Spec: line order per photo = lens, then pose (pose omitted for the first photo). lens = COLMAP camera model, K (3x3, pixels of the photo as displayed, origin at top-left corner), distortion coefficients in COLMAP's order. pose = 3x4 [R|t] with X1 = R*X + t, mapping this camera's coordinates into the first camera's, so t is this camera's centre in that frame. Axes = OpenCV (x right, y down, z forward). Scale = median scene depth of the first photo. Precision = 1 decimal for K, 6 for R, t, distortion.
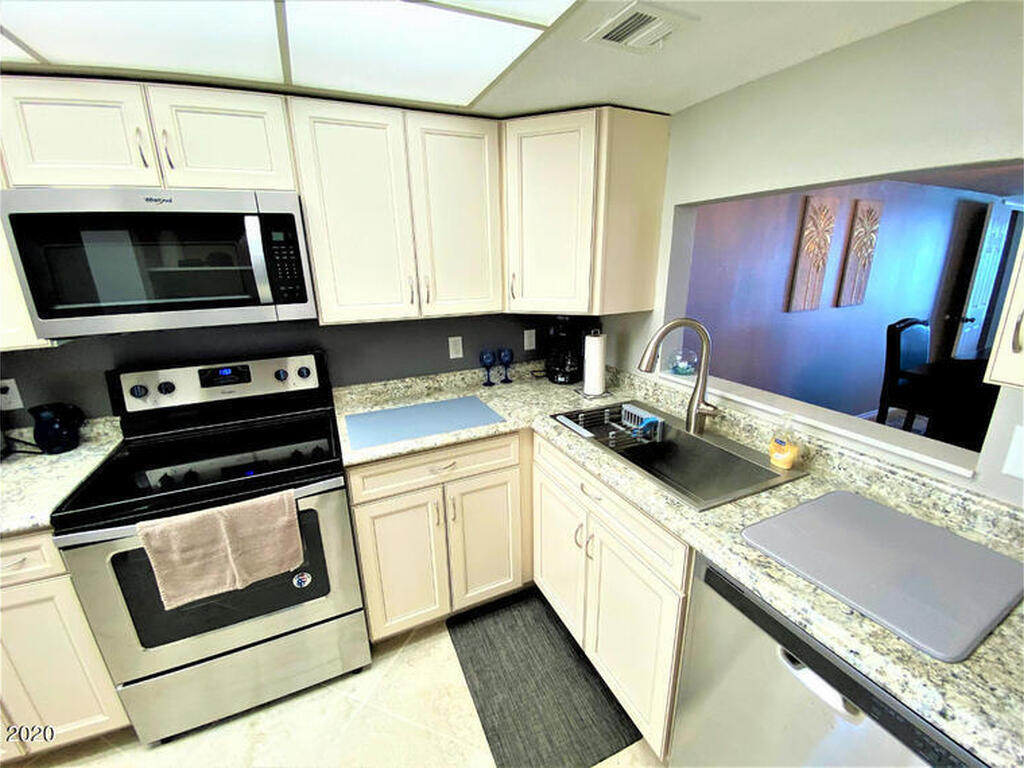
lens RADIAL K [[406.1, 0, 512.0], [0, 406.1, 384.0], [0, 0, 1]] dist [-0.001227, -0.012943]
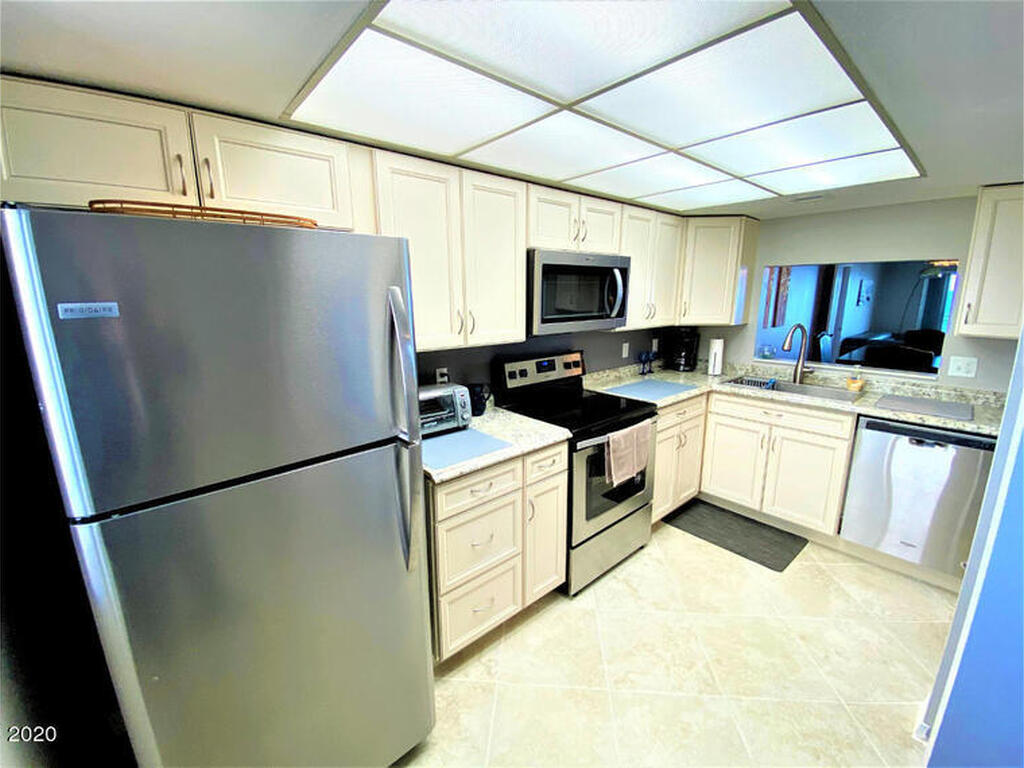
lens RADIAL K [[426.4, 0, 512.0], [0, 426.4, 384.0], [0, 0, 1]] dist [0.037947, -0.027624]
pose [[0.957308, -0.046256, 0.285345, -1.272215], [0.070502, 0.994666, -0.075288, 0.159149], [-0.280340, 0.092191, 0.955463, -0.500830]]
